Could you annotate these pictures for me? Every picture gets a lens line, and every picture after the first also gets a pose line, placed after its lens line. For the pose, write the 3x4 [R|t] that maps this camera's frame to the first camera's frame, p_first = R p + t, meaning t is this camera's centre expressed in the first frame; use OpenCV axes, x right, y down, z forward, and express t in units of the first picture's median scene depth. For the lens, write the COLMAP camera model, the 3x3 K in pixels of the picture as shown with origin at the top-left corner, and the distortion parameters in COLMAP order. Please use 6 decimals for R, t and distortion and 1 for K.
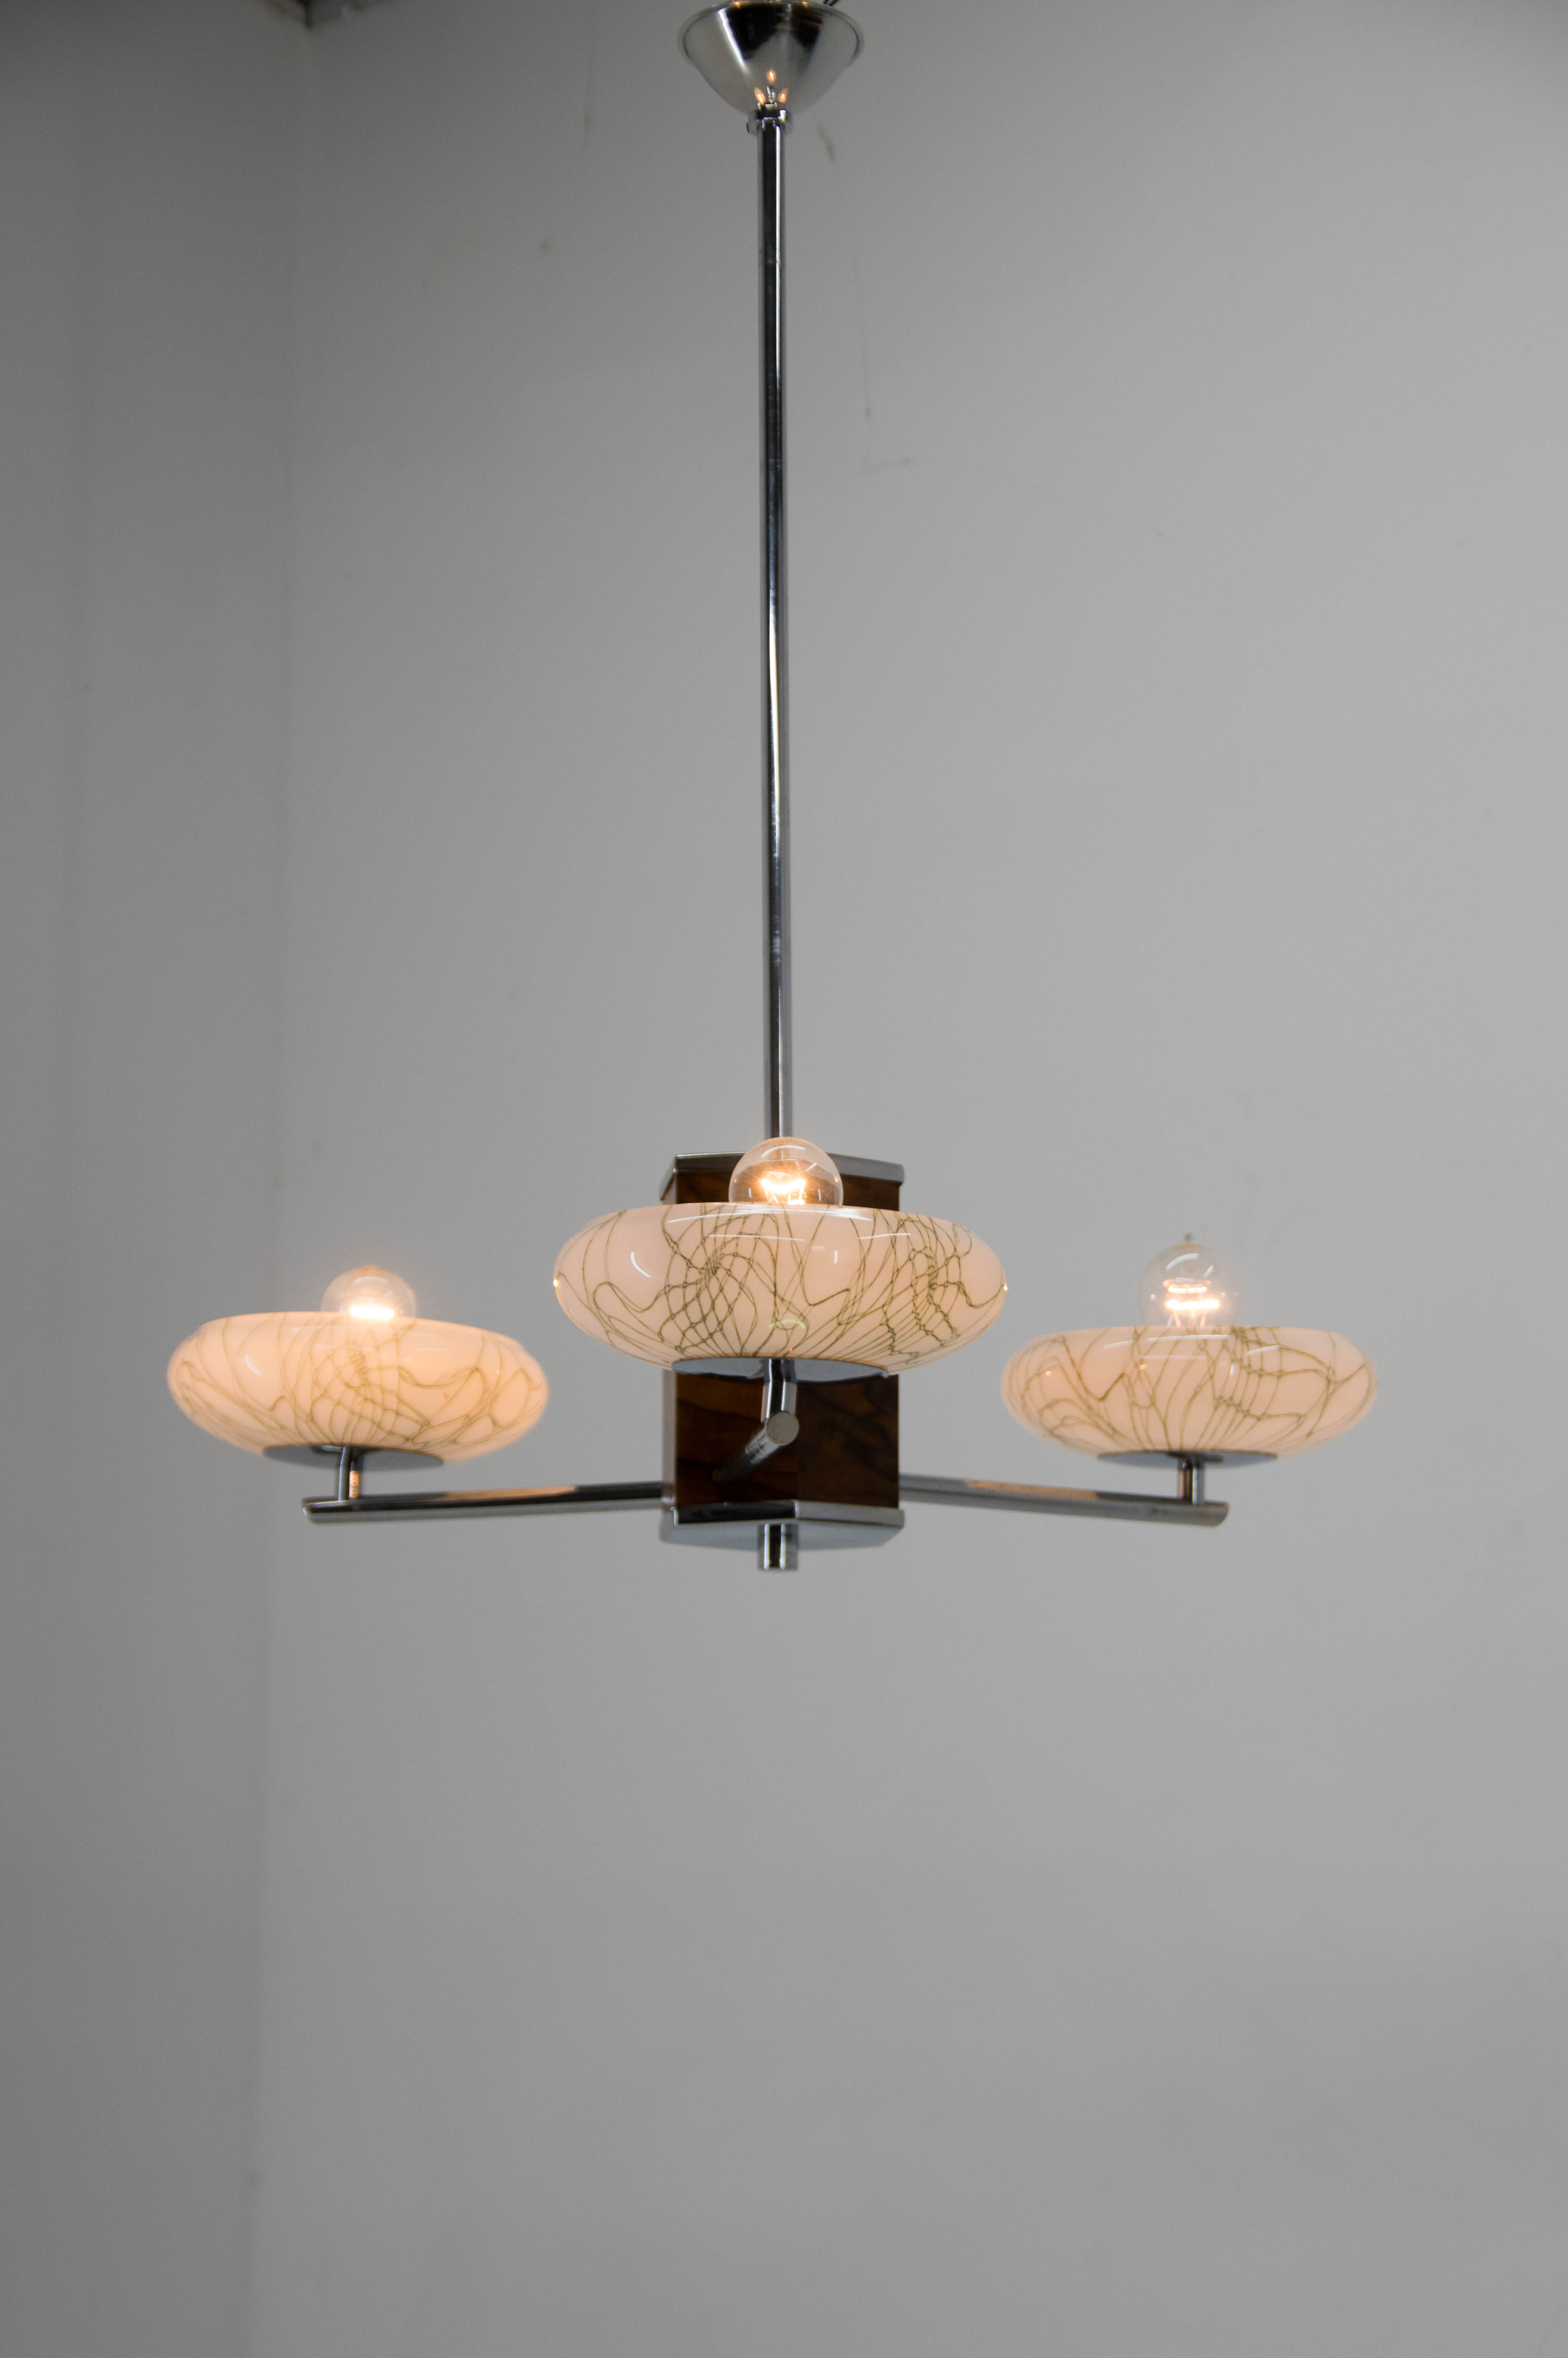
lens RADIAL K [[4172.9, 0, 784.0], [0, 4172.9, 1179.0], [0, 0, 1]] dist [0.019100, 0.000731]
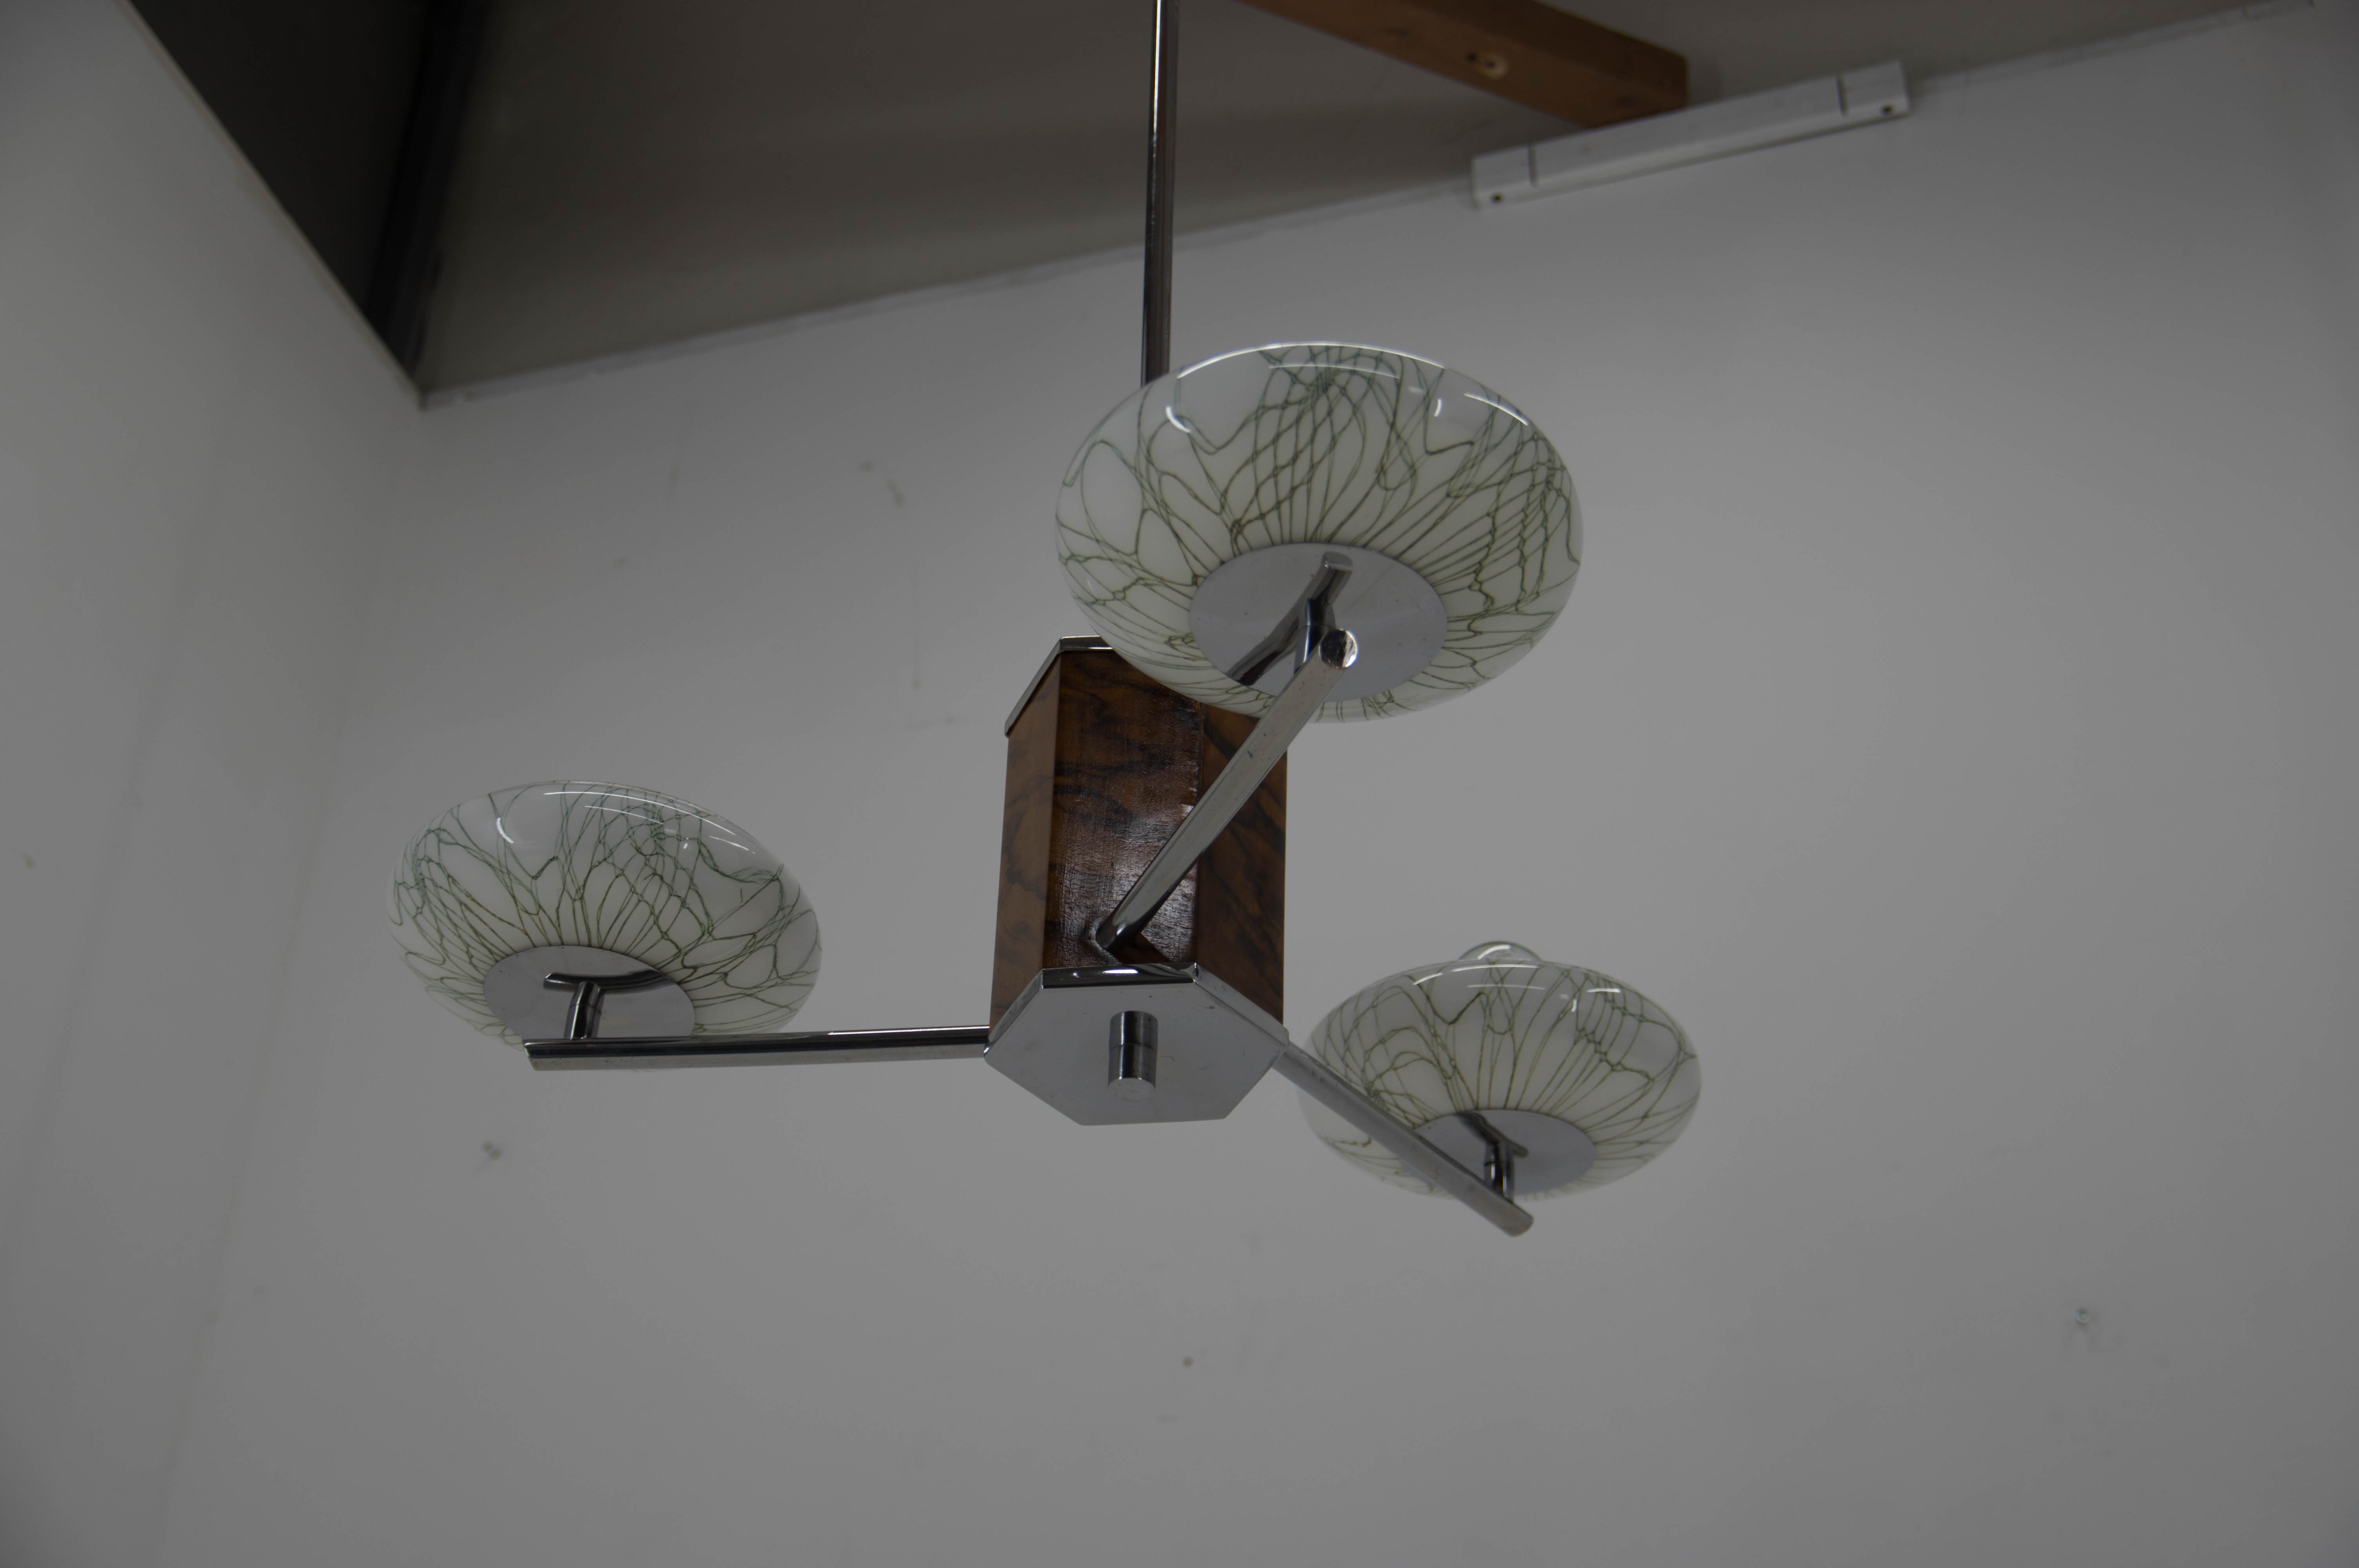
lens RADIAL K [[3138.5, 0, 1184.5], [0, 3138.5, 896.9], [0, 0, 1]] dist [-0.016193, -0.001513]
pose [[0.960929, 0.169125, 0.219115, -0.136028], [-0.074267, 0.920129, -0.384509, 0.297775], [-0.266644, 0.353213, 0.896740, 0.393536]]
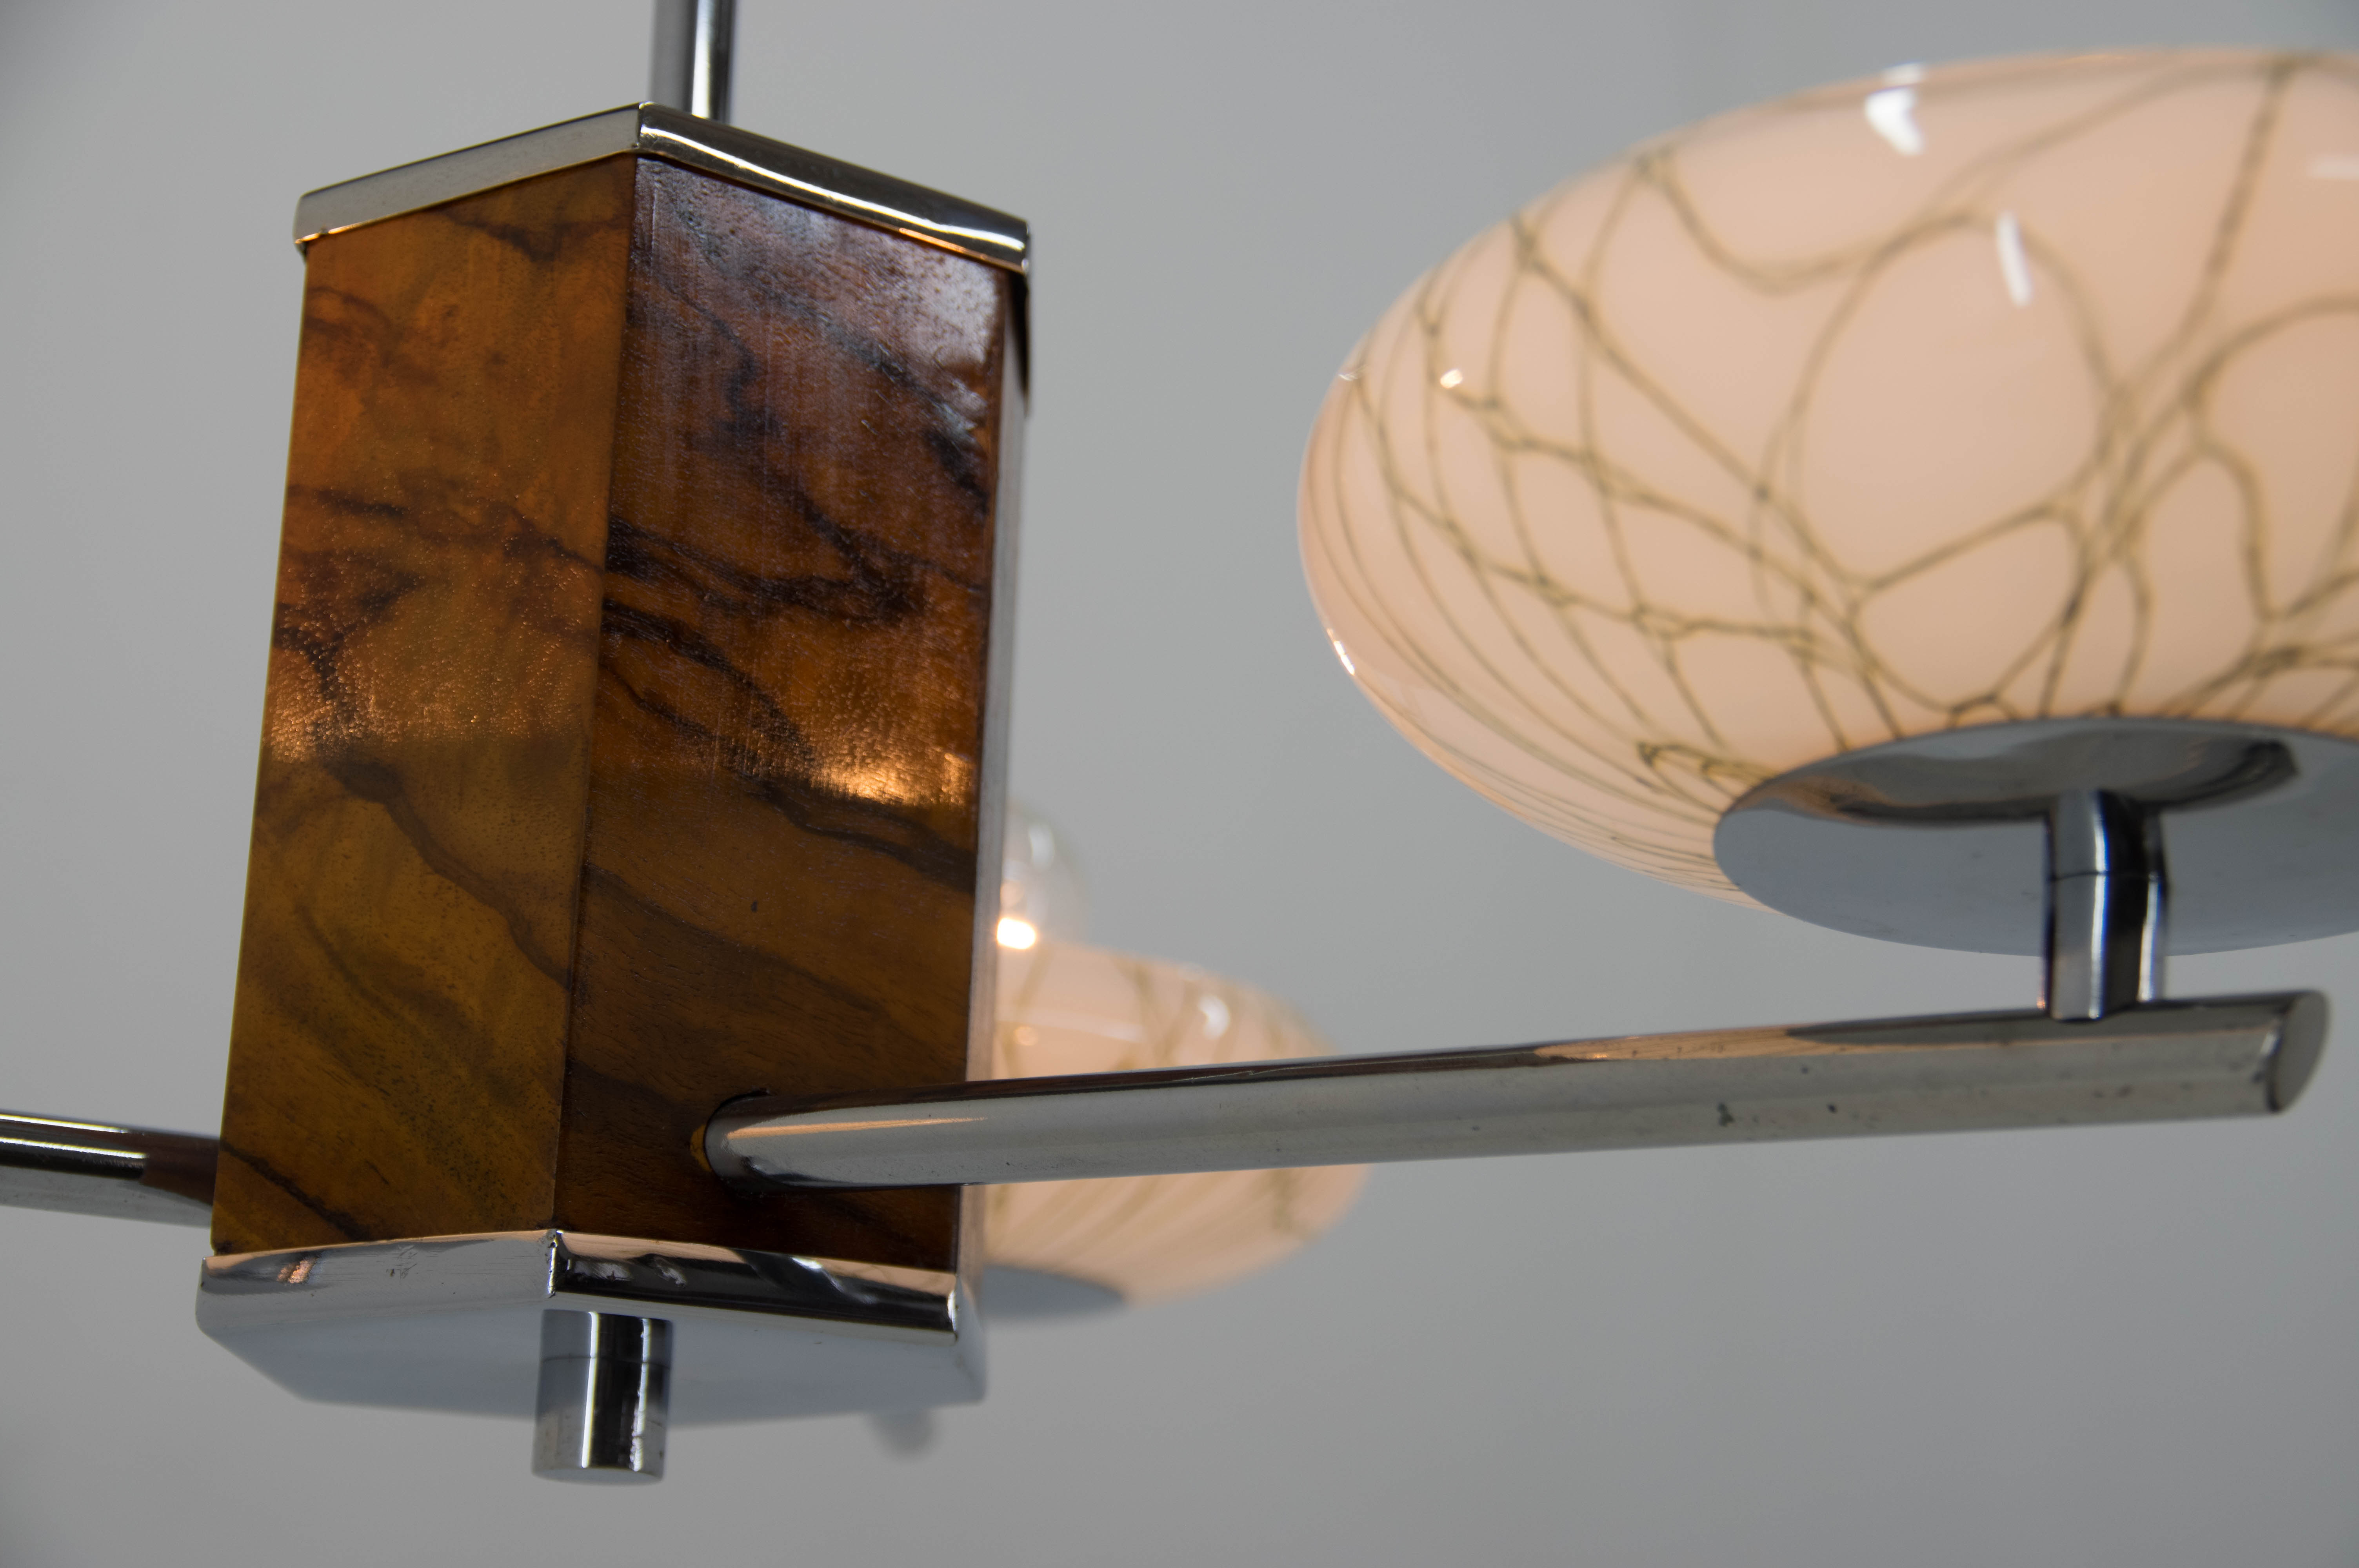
lens RADIAL K [[3914.7, 0, 1168.8], [0, 3914.7, 857.5], [0, 0, 1]] dist [0.046857, 0.037907]
pose [[0.607964, 0.235822, 0.758134, -0.203754], [-0.179351, 0.970981, -0.158204, 0.085363], [-0.773442, -0.039790, 0.632617, 0.764449]]
